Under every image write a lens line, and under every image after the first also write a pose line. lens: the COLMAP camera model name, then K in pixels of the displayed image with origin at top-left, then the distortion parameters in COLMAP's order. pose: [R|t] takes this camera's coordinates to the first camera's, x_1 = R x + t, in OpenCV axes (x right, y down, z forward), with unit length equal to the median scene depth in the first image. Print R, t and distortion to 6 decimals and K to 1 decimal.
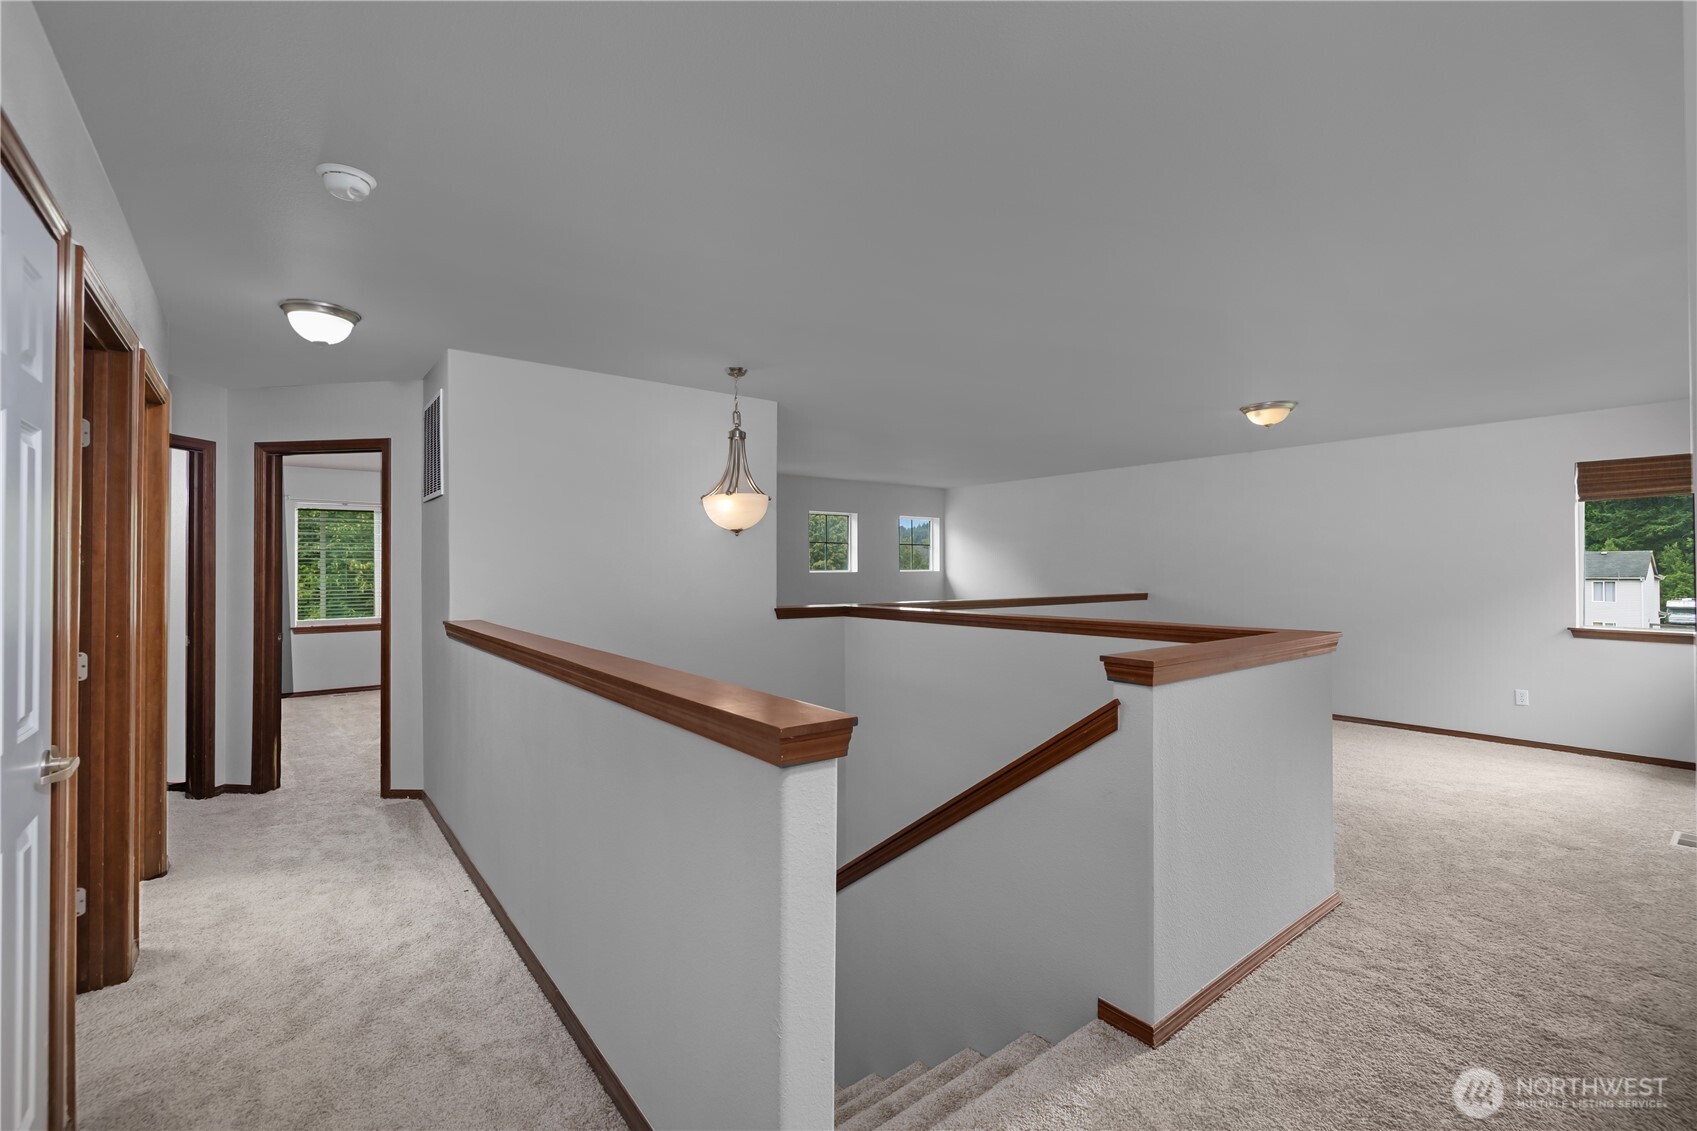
lens RADIAL K [[723.7, 0, 844.5], [0, 723.7, 568.4], [0, 0, 1]] dist [-0.002949, 0.000490]
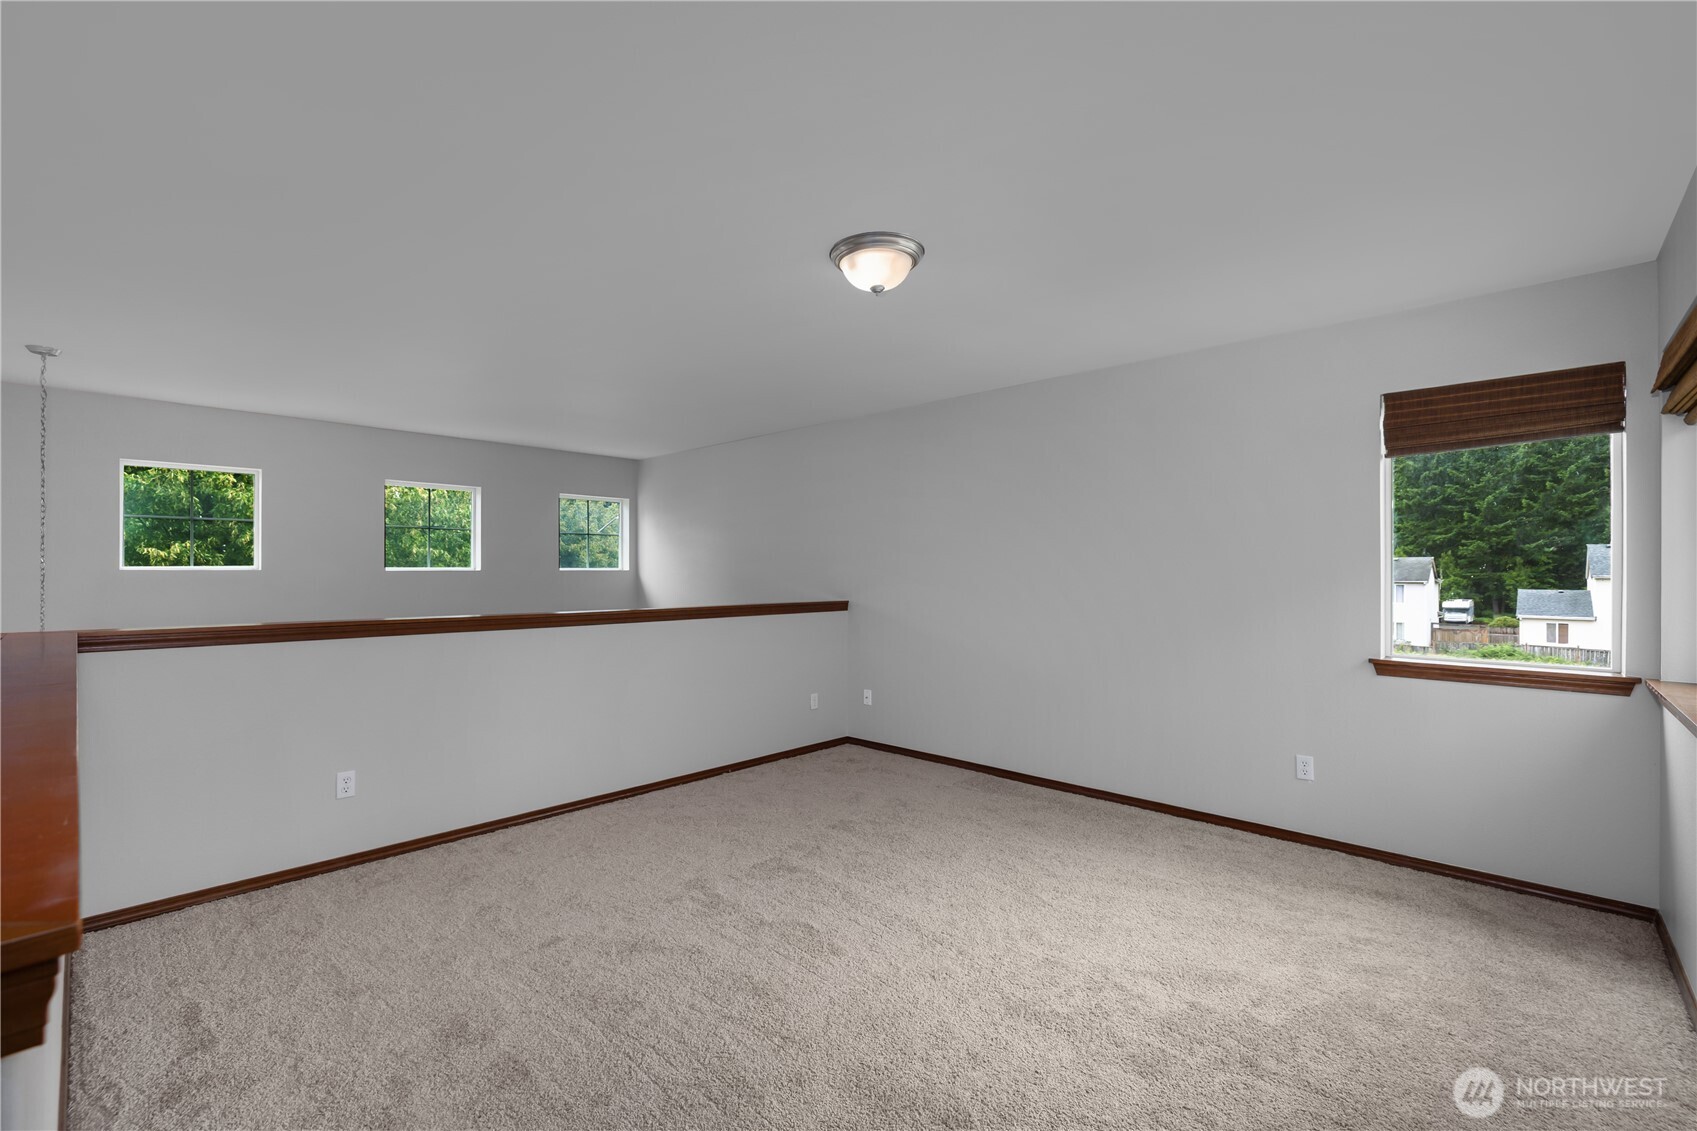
lens RADIAL K [[723.7, 0, 844.8], [0, 723.7, 574.1], [0, 0, 1]] dist [-0.002949, 0.000490]
pose [[0.987037, 0.003606, 0.160449, 0.204059], [-0.004360, 0.999981, 0.004345, 0.003453], [-0.160431, -0.004989, 0.987035, 0.204892]]
